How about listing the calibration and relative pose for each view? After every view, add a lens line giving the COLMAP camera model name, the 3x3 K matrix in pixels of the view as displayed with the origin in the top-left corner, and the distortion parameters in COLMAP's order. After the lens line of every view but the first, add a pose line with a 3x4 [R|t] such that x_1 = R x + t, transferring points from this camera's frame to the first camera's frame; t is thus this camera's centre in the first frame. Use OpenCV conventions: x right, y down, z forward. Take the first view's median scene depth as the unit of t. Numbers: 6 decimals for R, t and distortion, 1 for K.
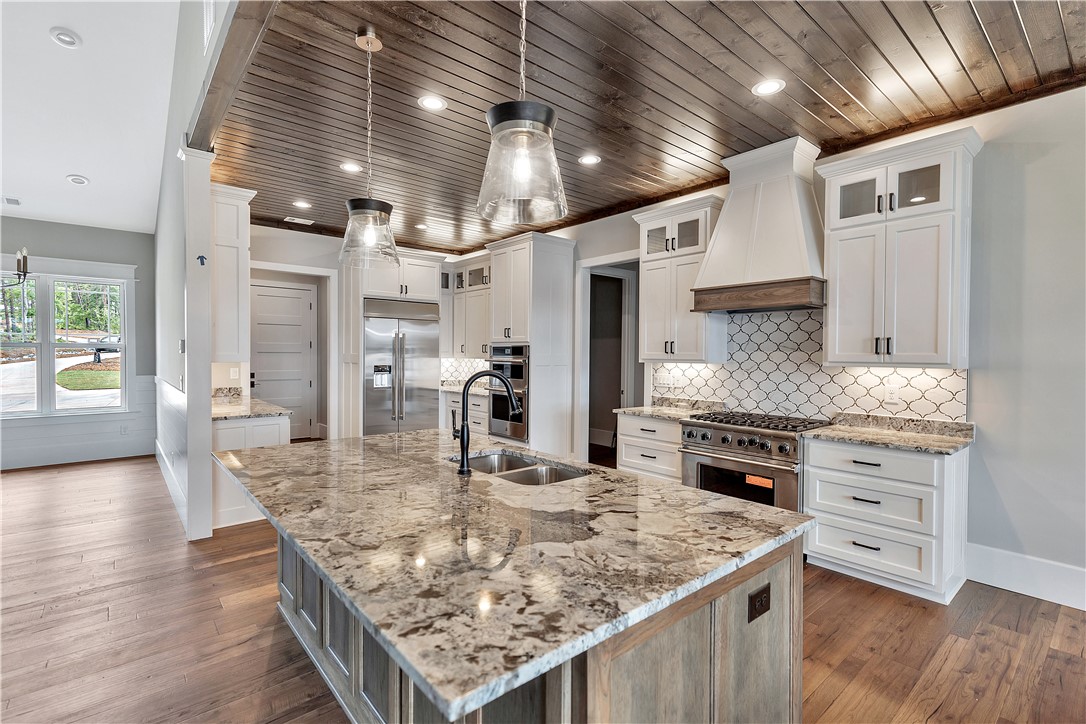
lens RADIAL K [[501.0, 0, 546.4], [0, 501.0, 362.5], [0, 0, 1]] dist [0.012723, -0.001231]
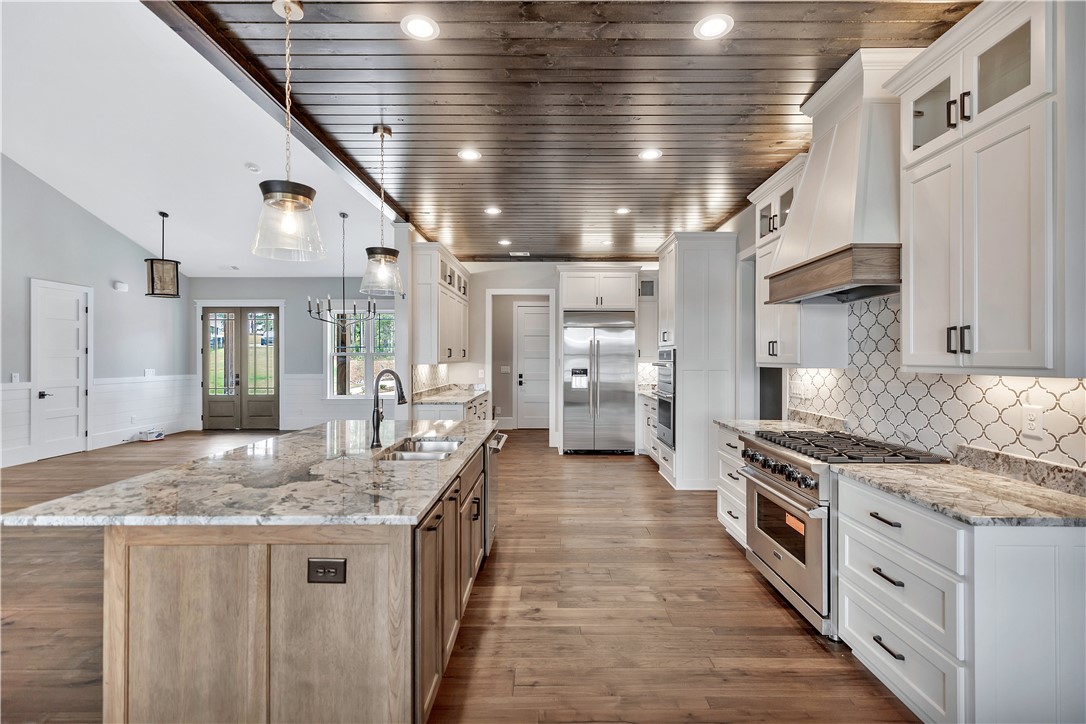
lens RADIAL K [[501.0, 0, 563.5], [0, 501.0, 358.3], [0, 0, 1]] dist [0.012723, -0.001231]
pose [[0.756929, -0.006457, -0.653465, 0.592405], [-0.007405, 0.999802, -0.018457, 0.004124], [0.653455, 0.018809, 0.756732, 0.178481]]
